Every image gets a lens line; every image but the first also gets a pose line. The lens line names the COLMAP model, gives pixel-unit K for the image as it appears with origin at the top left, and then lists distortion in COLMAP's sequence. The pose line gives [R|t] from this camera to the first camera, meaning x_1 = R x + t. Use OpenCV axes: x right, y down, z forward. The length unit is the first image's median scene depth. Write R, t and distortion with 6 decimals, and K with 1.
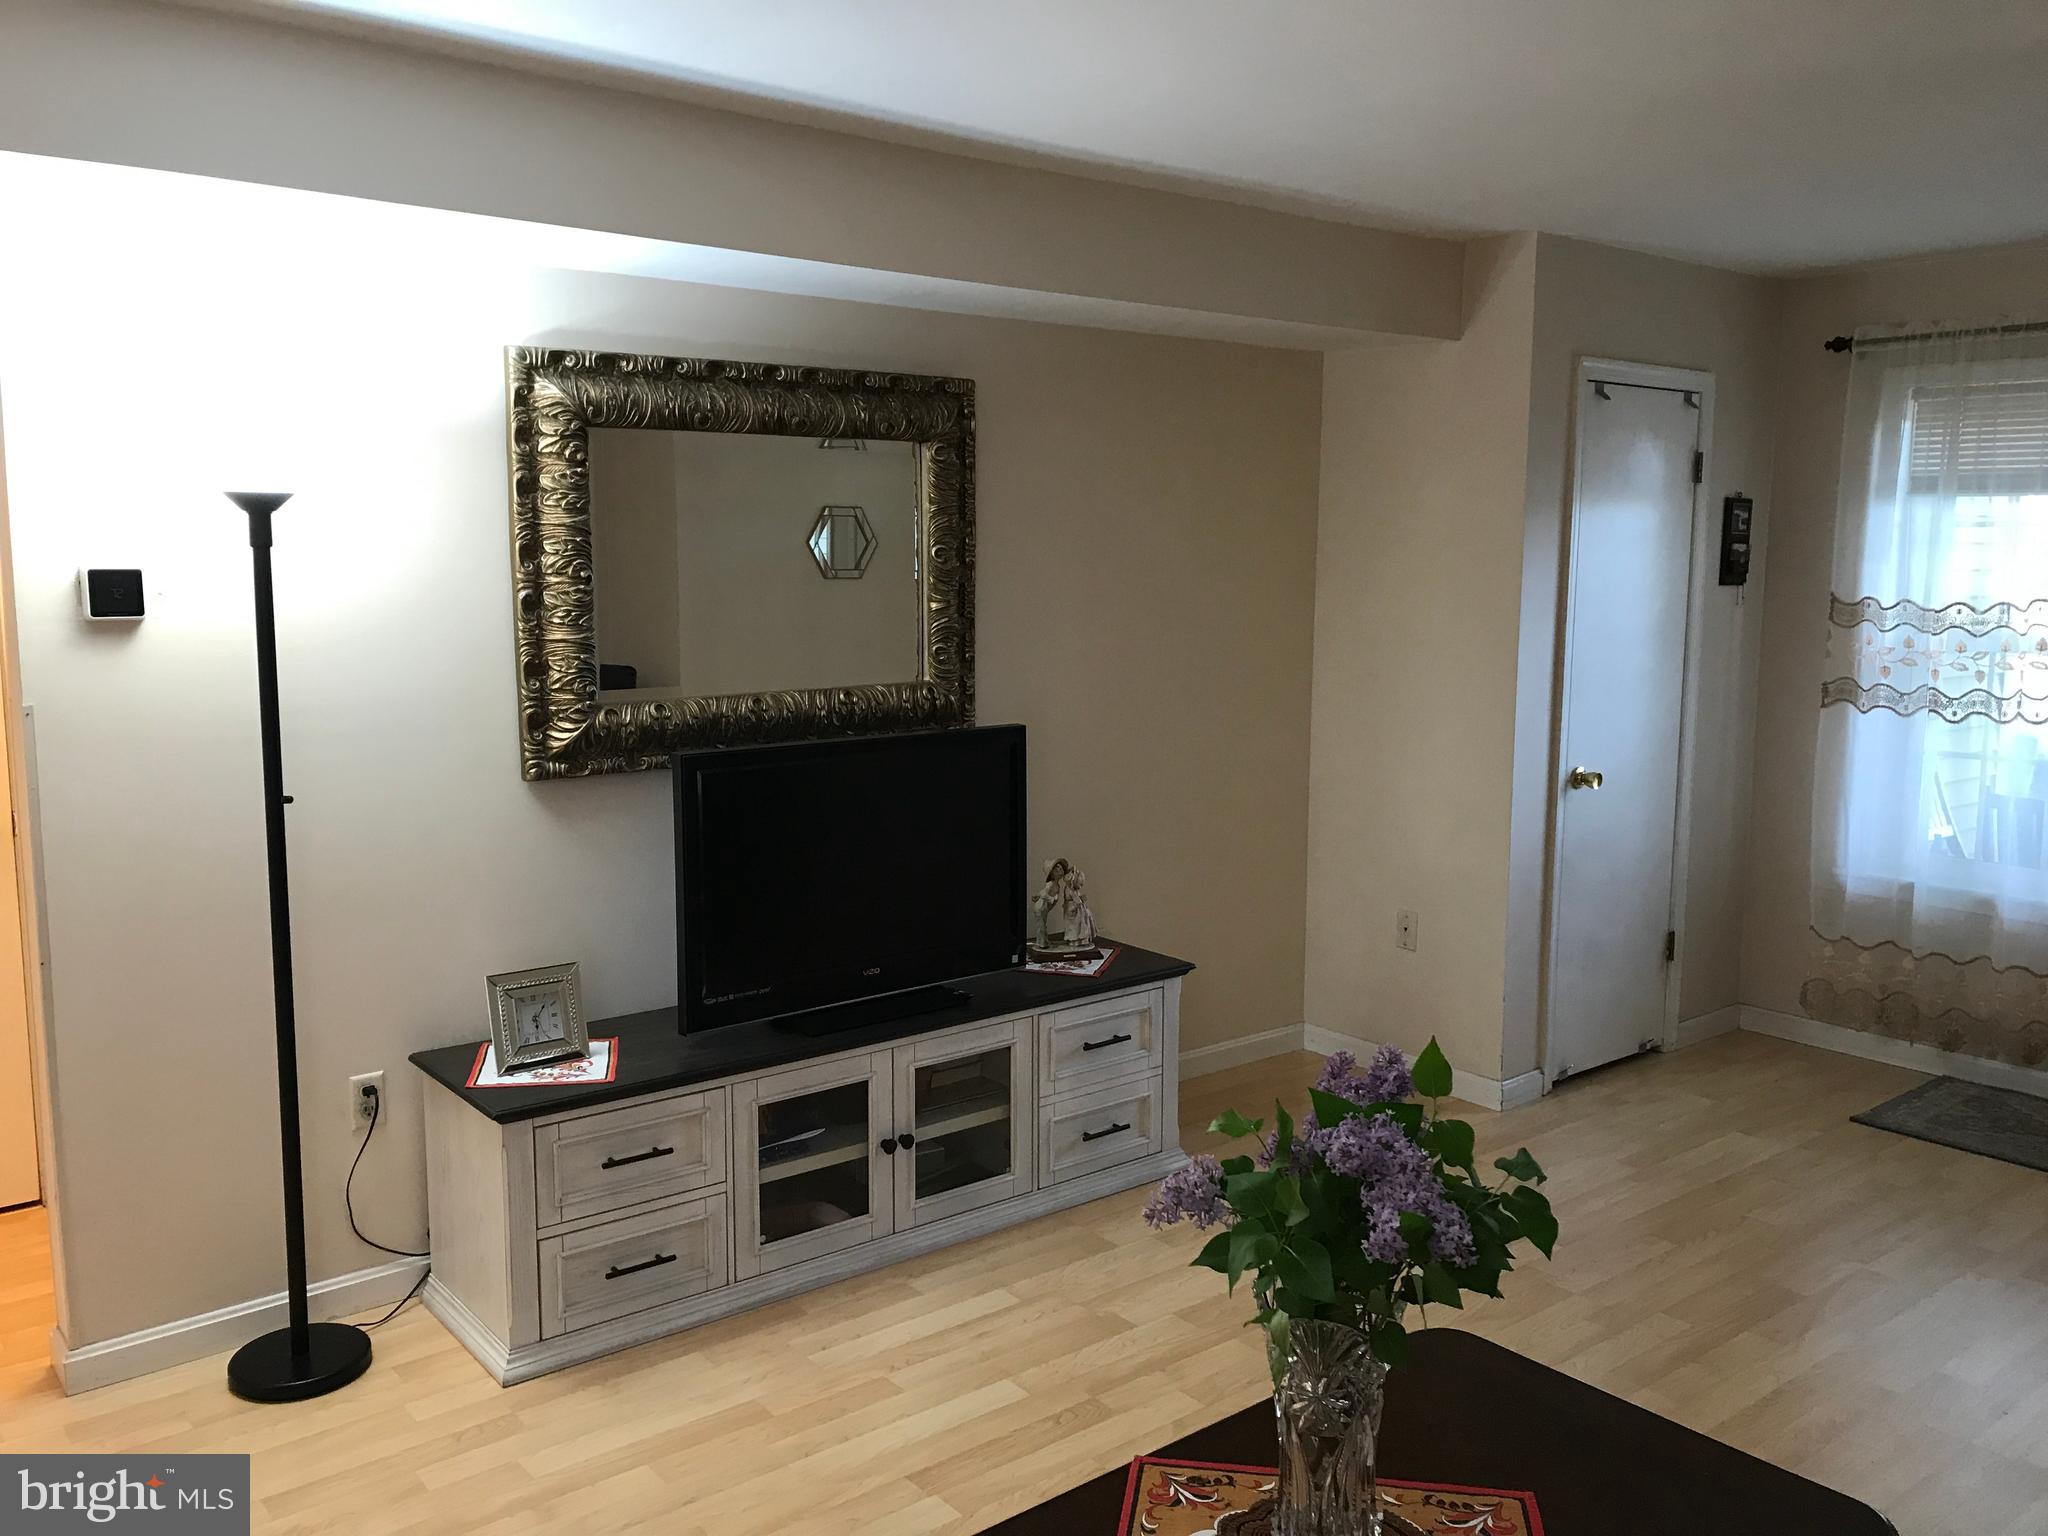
lens RADIAL K [[1671.3, 0, 1010.1], [0, 1671.3, 751.4], [0, 0, 1]] dist [0.053217, -0.056012]
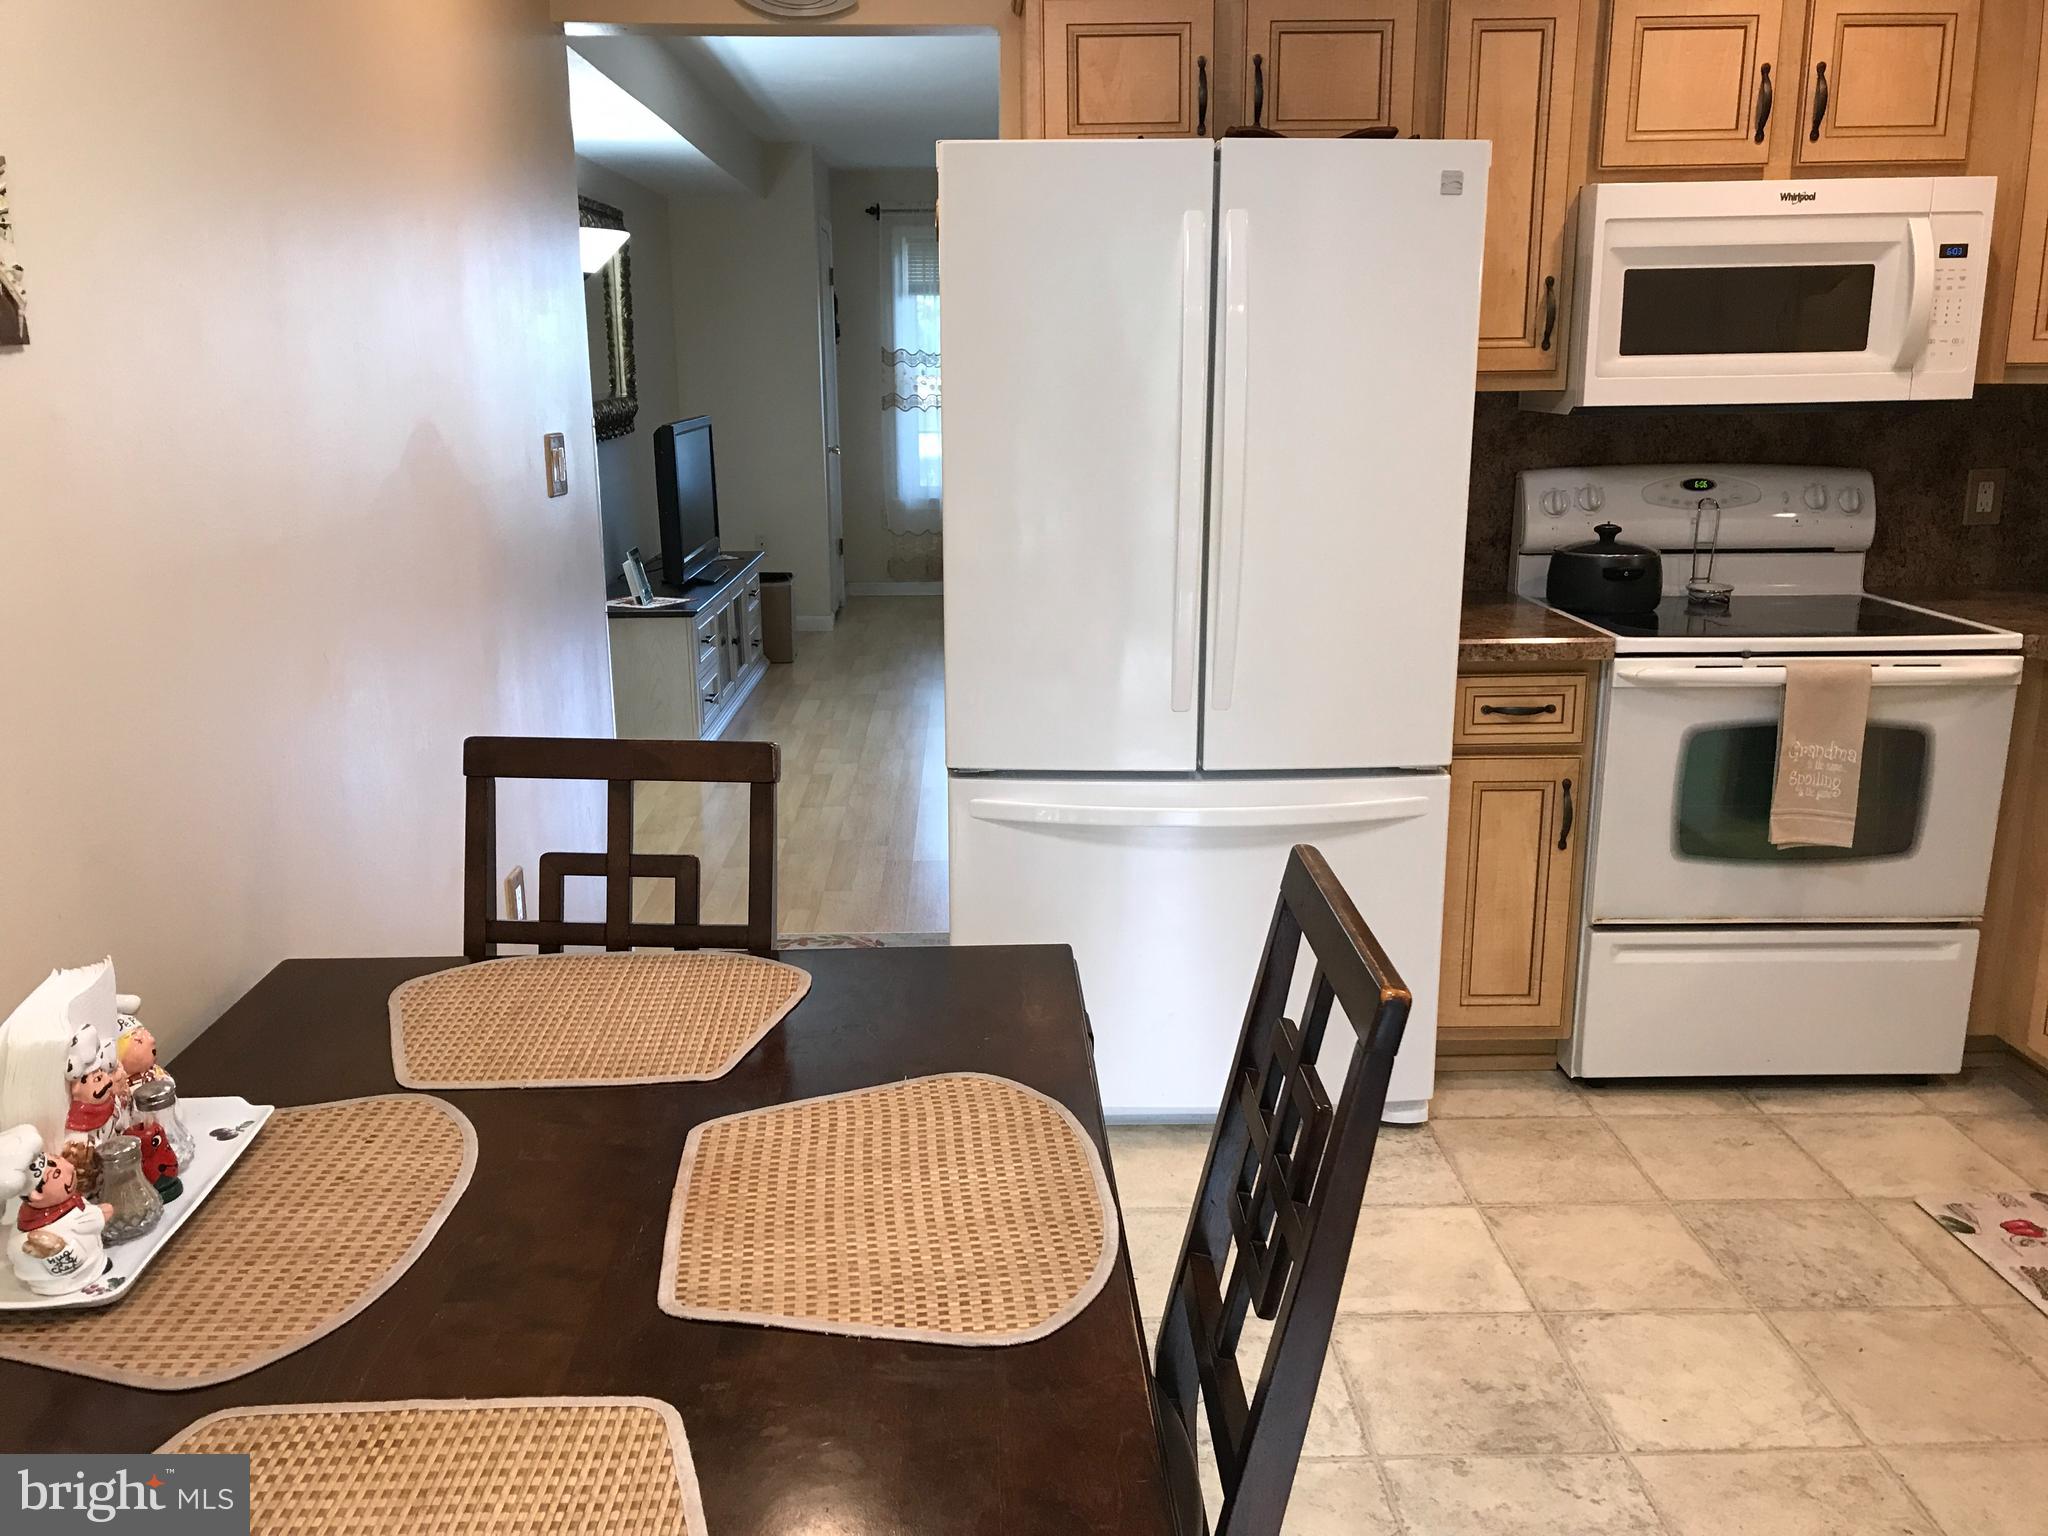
lens RADIAL K [[1671.3, 0, 1006.9], [0, 1671.3, 761.7], [0, 0, 1]] dist [0.053217, -0.056012]
pose [[0.610336, -0.199688, 0.766560, -1.210339], [0.114656, 0.979784, 0.163944, 0.086479], [-0.783801, -0.012170, 0.620893, -0.351614]]
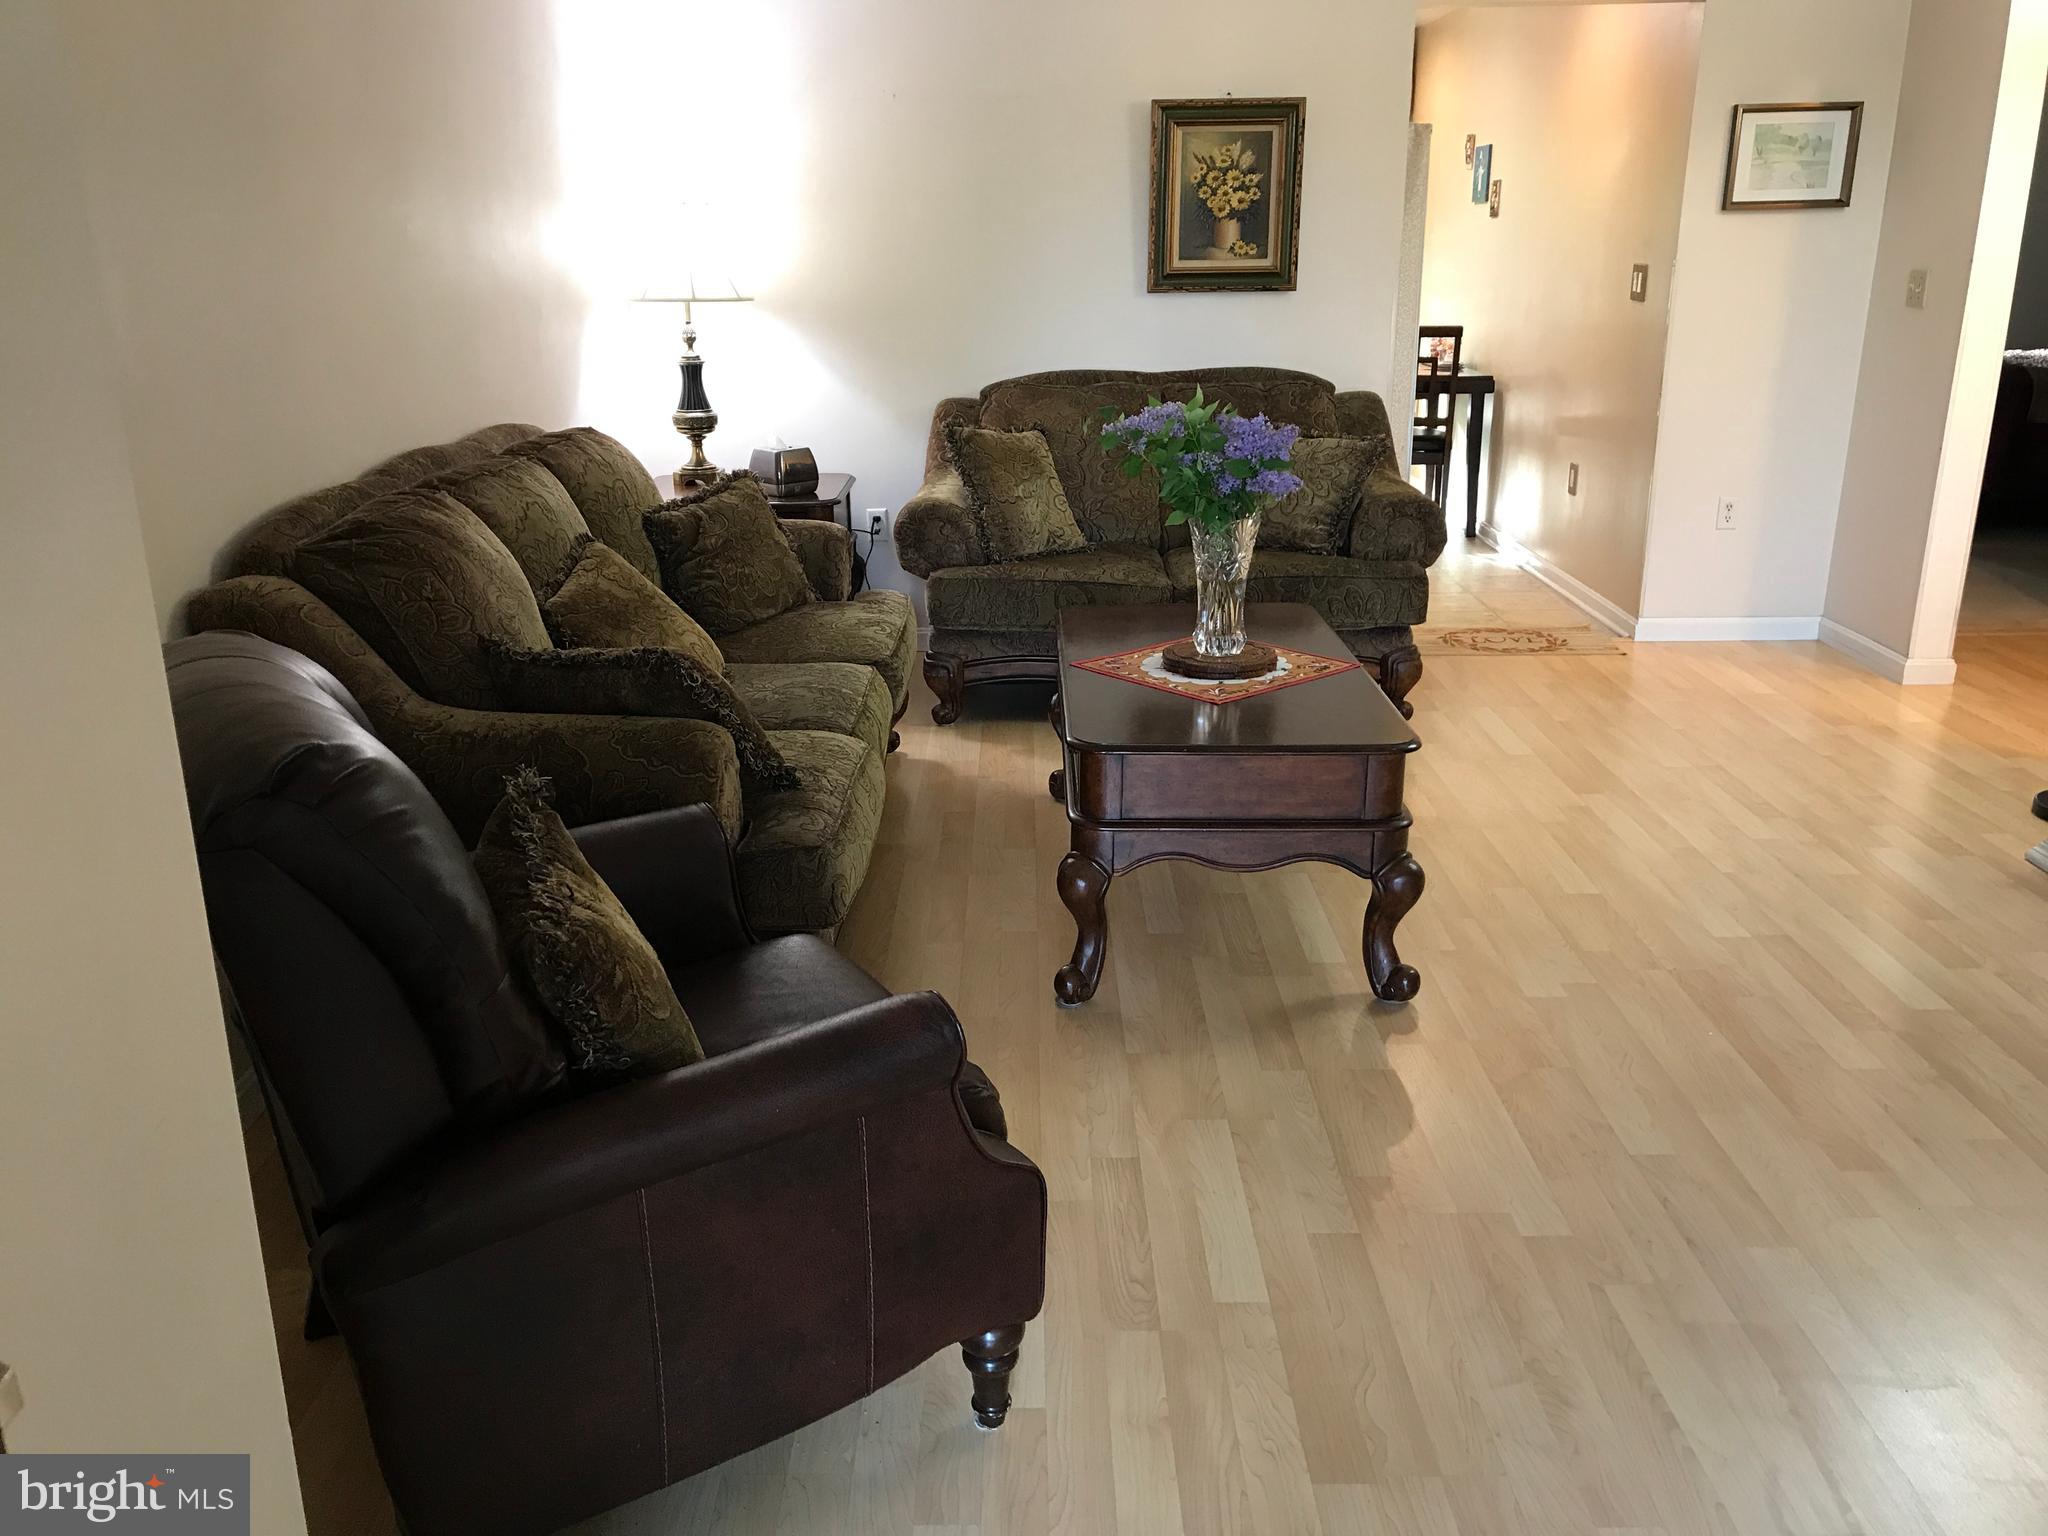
lens RADIAL K [[1671.3, 0, 1016.9], [0, 1671.3, 751.4], [0, 0, 1]] dist [0.053217, -0.056012]
pose [[-0.629280, 0.232790, -0.741495, 0.812610], [-0.093709, 0.924398, 0.369739, -0.058941], [0.771508, 0.302154, -0.559891, 0.857526]]
